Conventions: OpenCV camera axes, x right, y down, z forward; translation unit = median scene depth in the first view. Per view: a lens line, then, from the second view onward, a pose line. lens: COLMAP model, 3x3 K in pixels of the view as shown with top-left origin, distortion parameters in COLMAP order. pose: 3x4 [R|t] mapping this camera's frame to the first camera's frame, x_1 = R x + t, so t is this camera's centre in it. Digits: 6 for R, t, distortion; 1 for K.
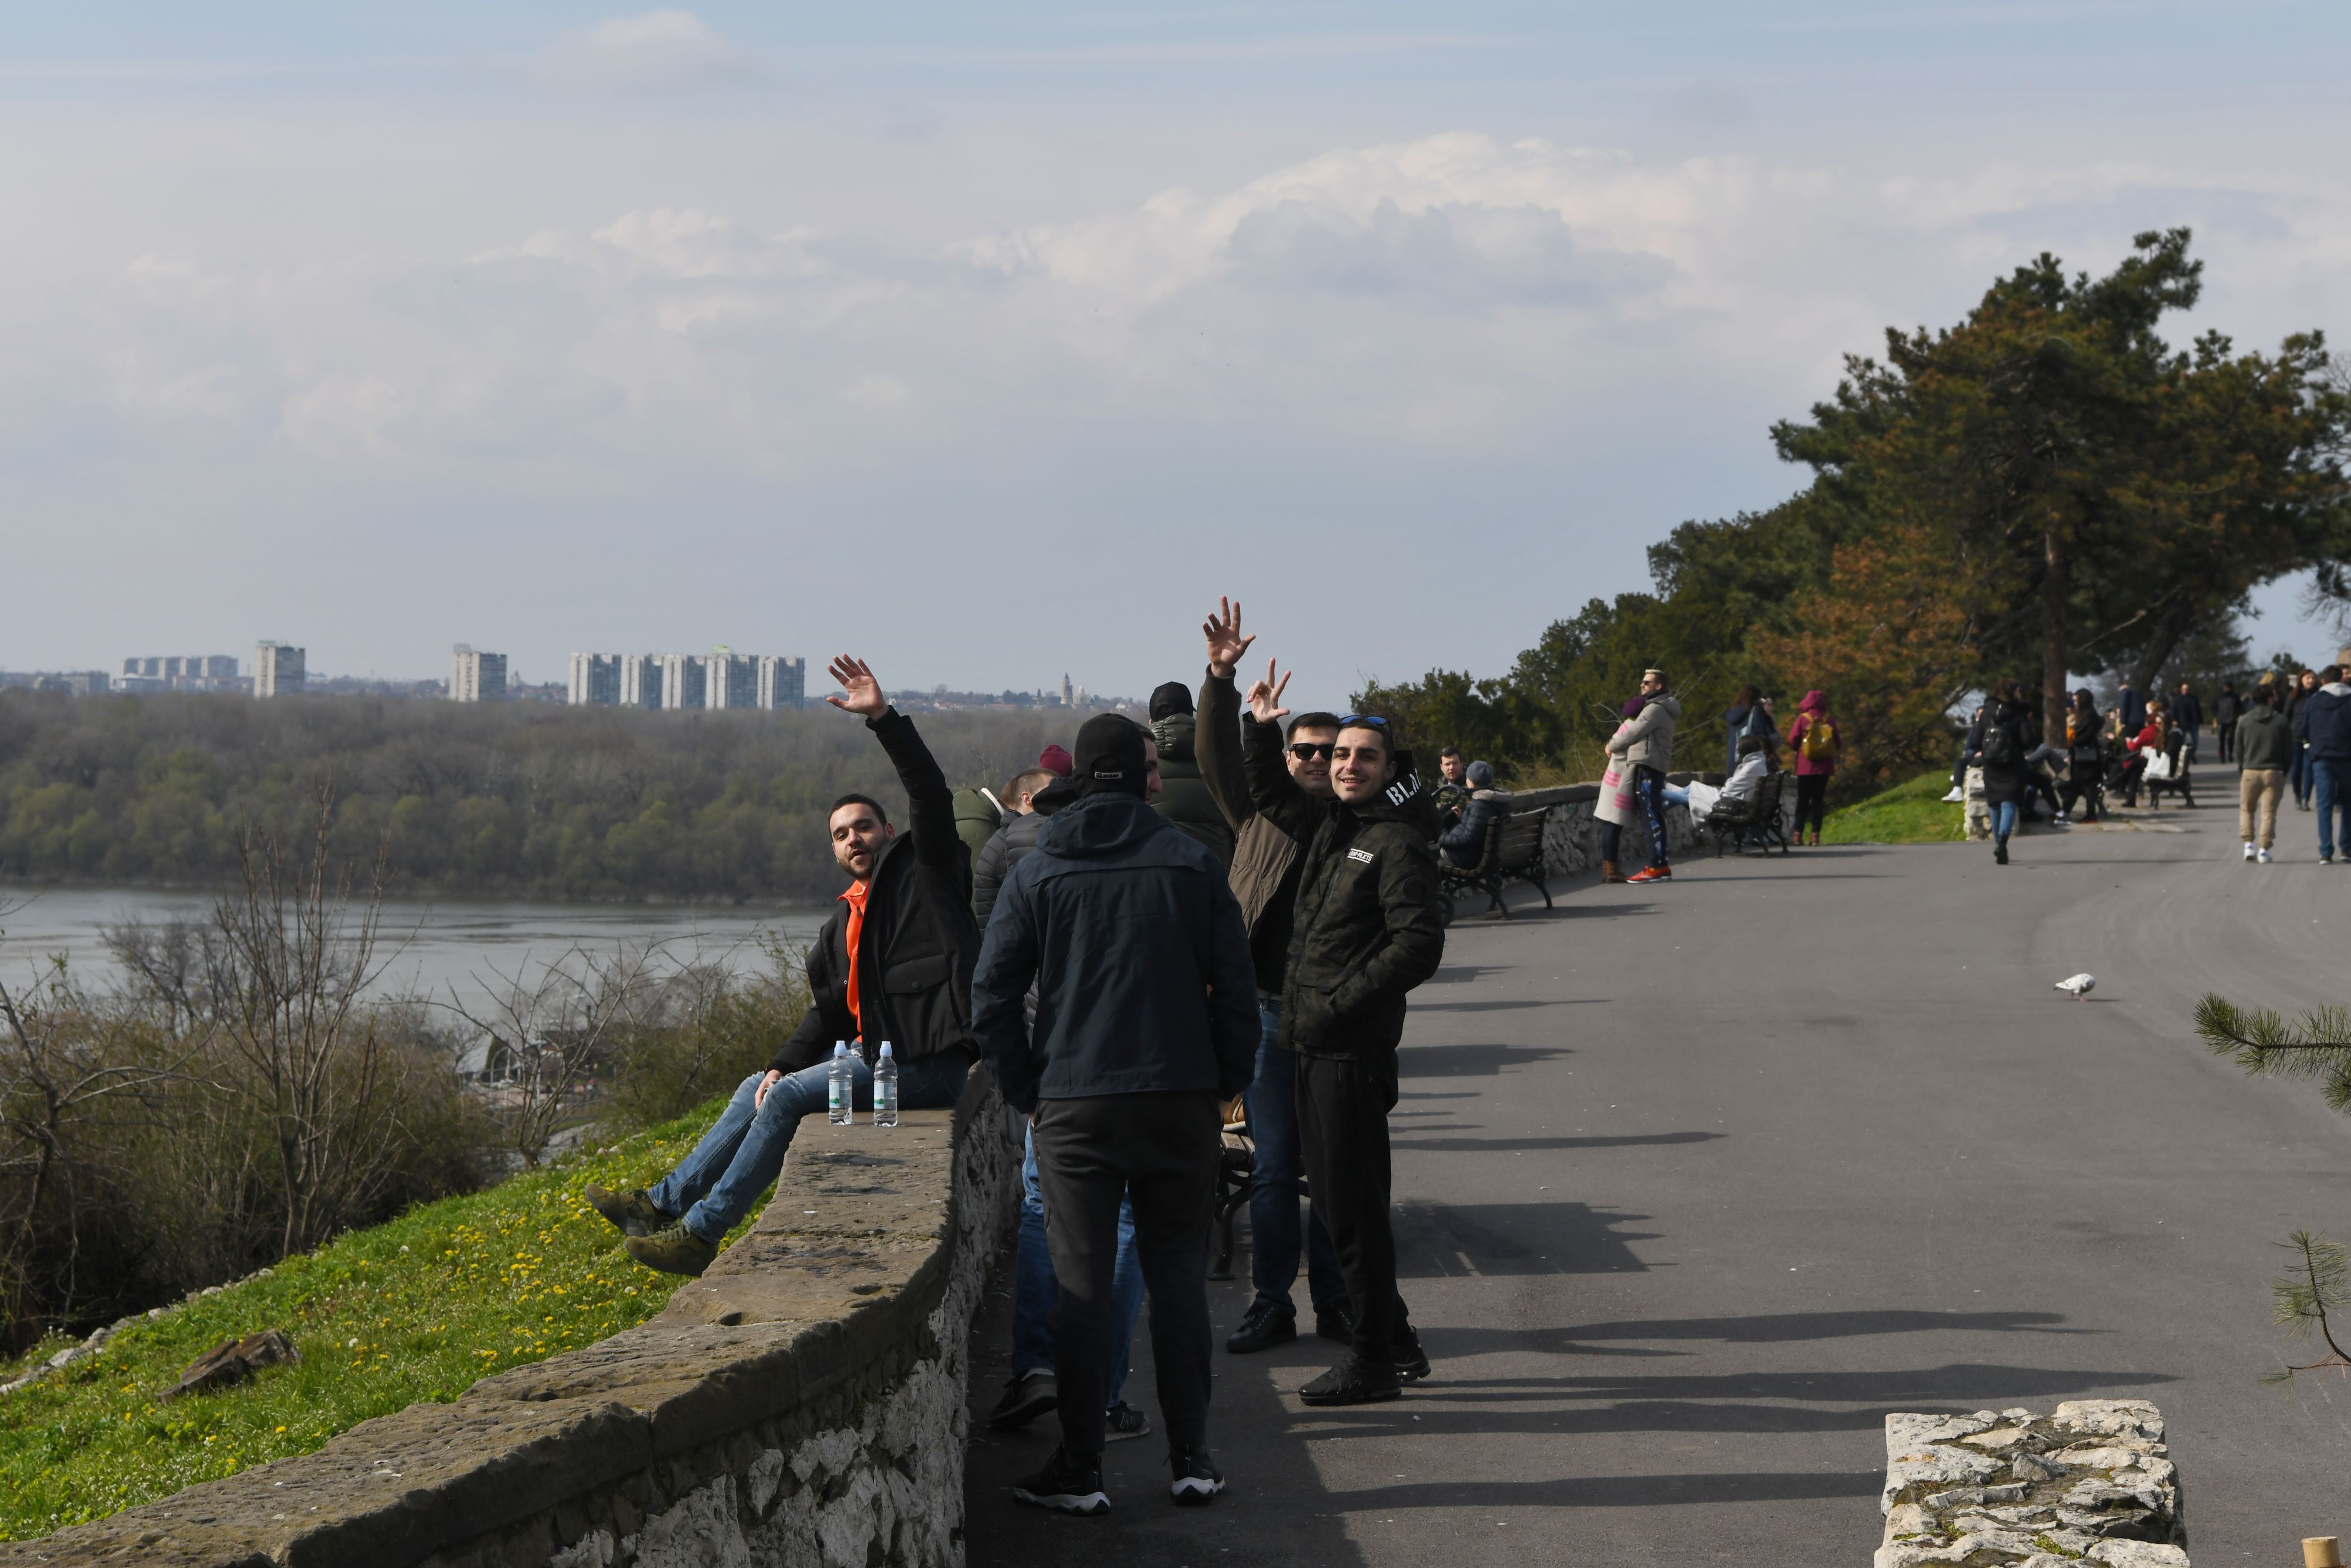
lens RADIAL K [[4342.4, 0, 1204.0], [0, 4342.4, 702.7], [0, 0, 1]] dist [0.250762, 0.000000]
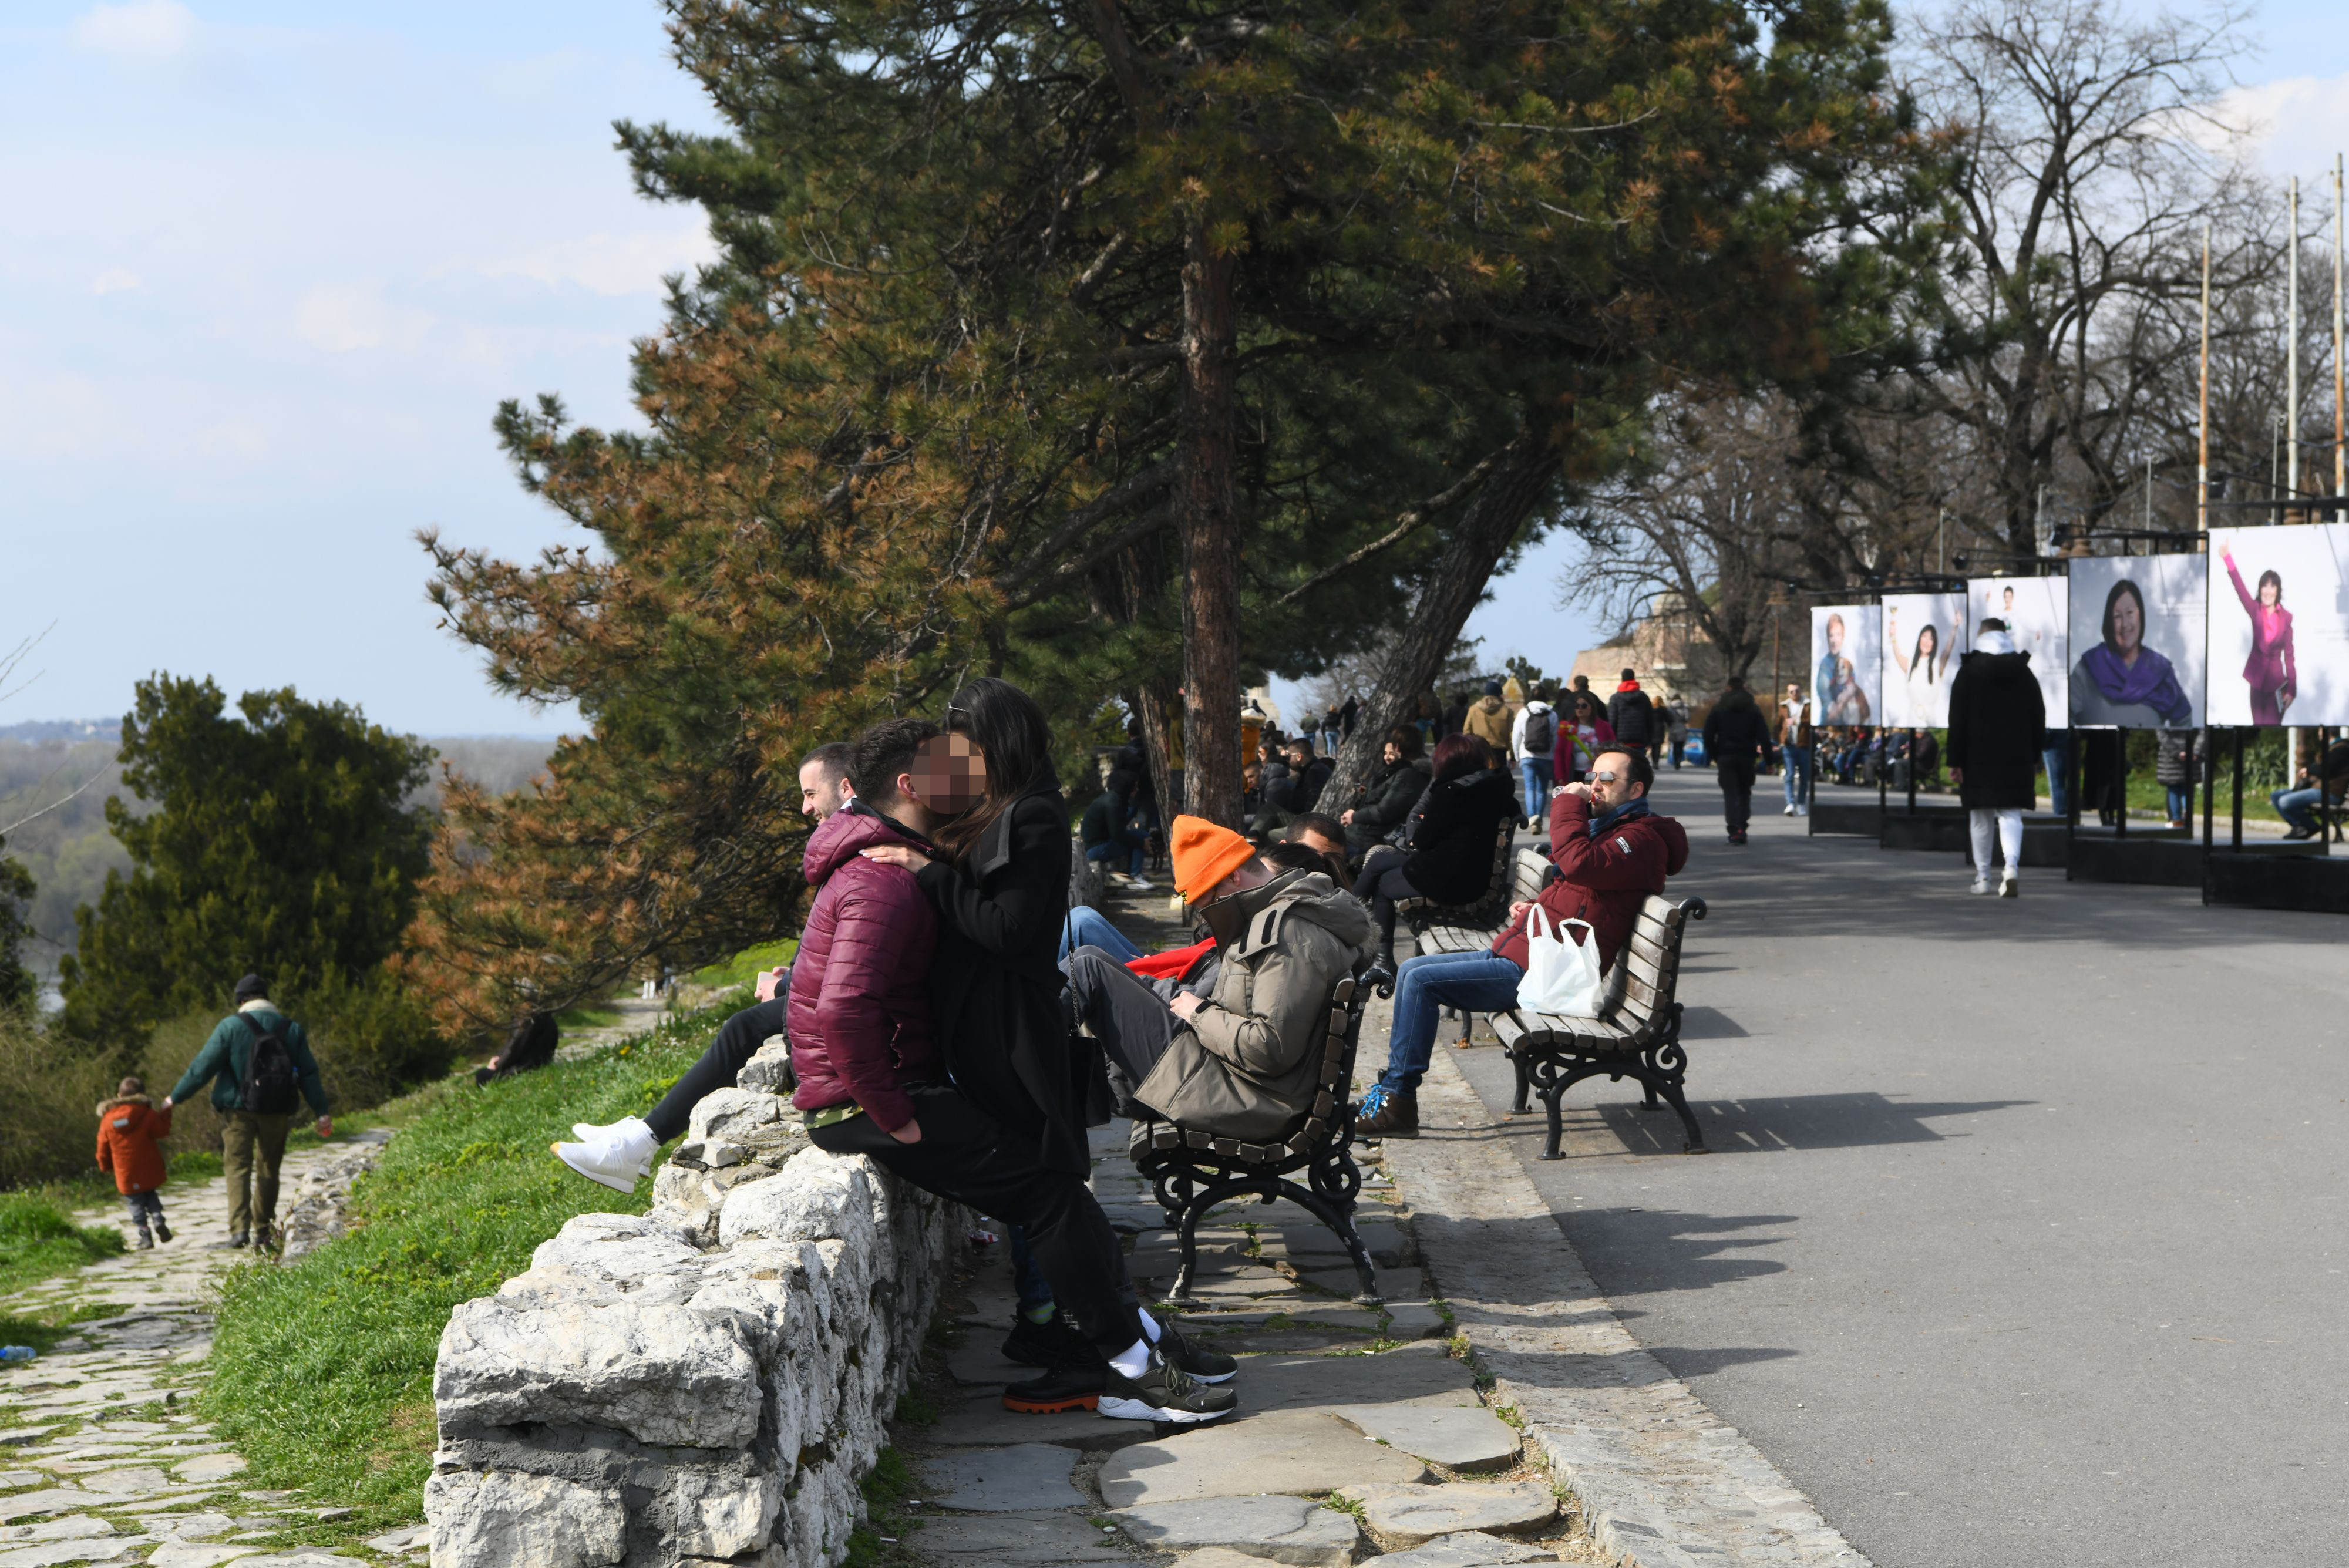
lens RADIAL K [[4735.4, 0, 1172.7], [0, 4735.4, 782.2], [0, 0, 1]] dist [0.111902, 0.000000]
pose [[0.985335, -0.015898, 0.169888, 0.123258], [0.013756, 0.999810, 0.013779, -0.000679], [-0.170075, -0.011240, 0.985367, 0.606649]]
